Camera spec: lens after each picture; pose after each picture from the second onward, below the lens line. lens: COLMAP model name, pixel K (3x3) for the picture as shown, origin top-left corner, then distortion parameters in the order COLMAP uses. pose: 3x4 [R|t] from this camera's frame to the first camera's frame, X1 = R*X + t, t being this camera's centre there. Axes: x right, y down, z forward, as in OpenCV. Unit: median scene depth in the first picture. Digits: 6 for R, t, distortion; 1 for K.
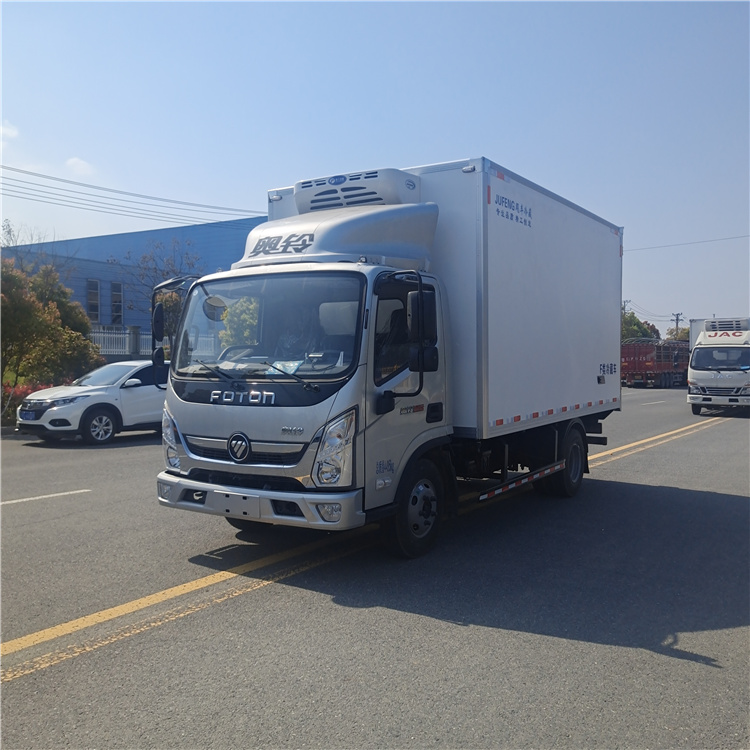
lens RADIAL K [[773.9, 0, 376.7], [0, 773.9, 376.5], [0, 0, 1]] dist [0.045613, 0.000000]
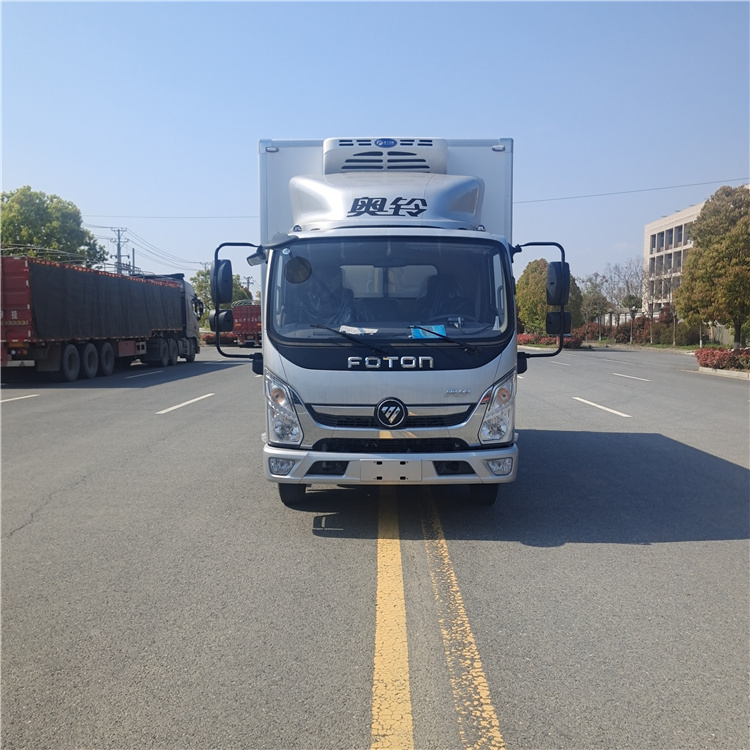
lens RADIAL K [[773.9, 0, 369.0], [0, 773.9, 380.0], [0, 0, 1]] dist [0.045613, 0.000000]
pose [[0.840643, -0.042662, 0.539907, -0.715884], [0.012661, 0.998168, 0.059160, -0.009340], [-0.541442, -0.042897, 0.839643, 0.184312]]
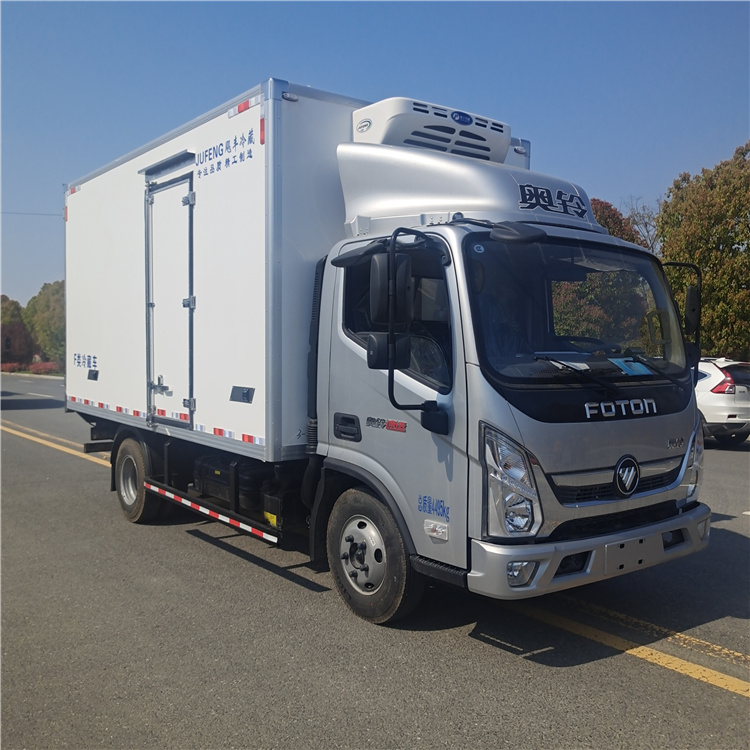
lens RADIAL K [[773.9, 0, 370.8], [0, 773.9, 377.6], [0, 0, 1]] dist [0.045613, 0.000000]
pose [[0.332154, -0.035436, 0.942559, -0.929612], [0.016832, 0.999358, 0.031640, -0.029019], [-0.943075, 0.005355, 0.332537, 0.961105]]
